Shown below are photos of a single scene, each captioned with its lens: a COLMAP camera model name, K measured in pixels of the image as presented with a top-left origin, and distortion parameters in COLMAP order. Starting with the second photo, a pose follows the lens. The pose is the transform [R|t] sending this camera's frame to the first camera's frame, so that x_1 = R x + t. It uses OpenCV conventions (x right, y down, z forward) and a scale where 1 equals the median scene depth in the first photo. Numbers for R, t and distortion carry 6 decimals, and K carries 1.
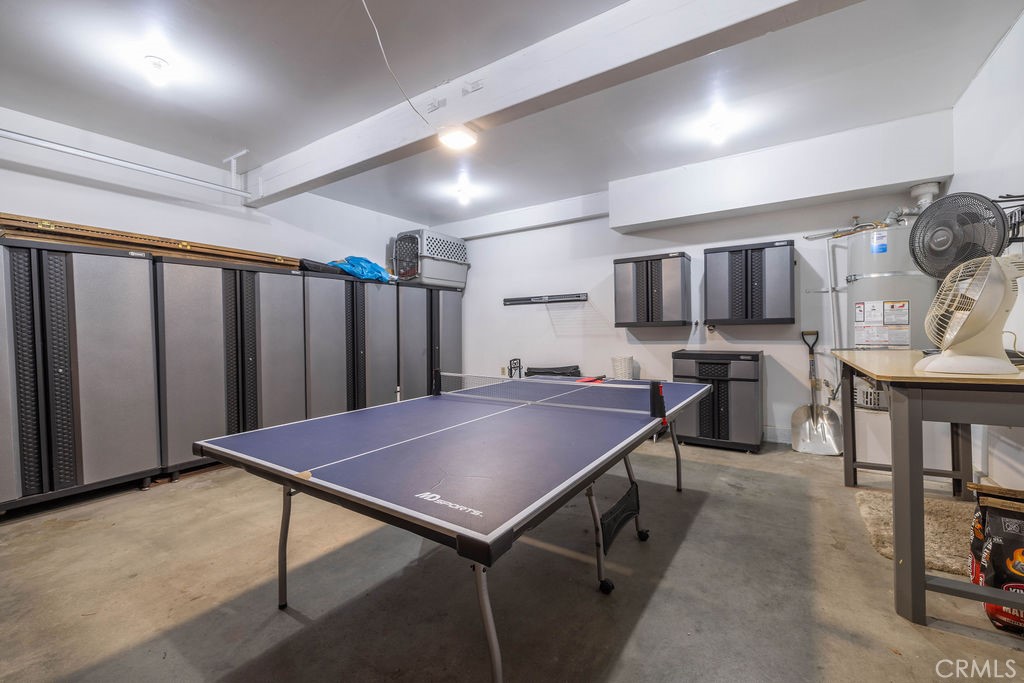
lens RADIAL K [[445.8, 0, 509.4], [0, 445.8, 331.1], [0, 0, 1]] dist [-0.001713, -0.000665]
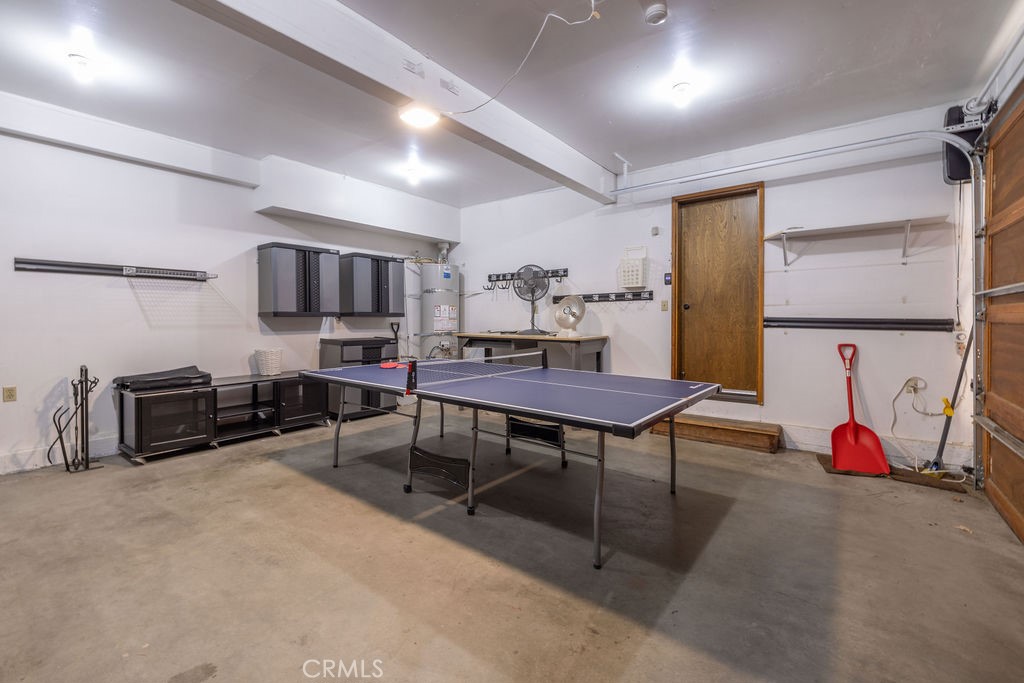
lens RADIAL K [[459.1, 0, 514.5], [0, 459.1, 319.9], [0, 0, 1]] dist [0.000152, -0.000160]
pose [[0.018264, 0.013794, 0.999738, -0.747328], [-0.002328, 0.999903, -0.013753, 0.010970], [-0.999830, -0.002076, 0.018294, 0.535232]]
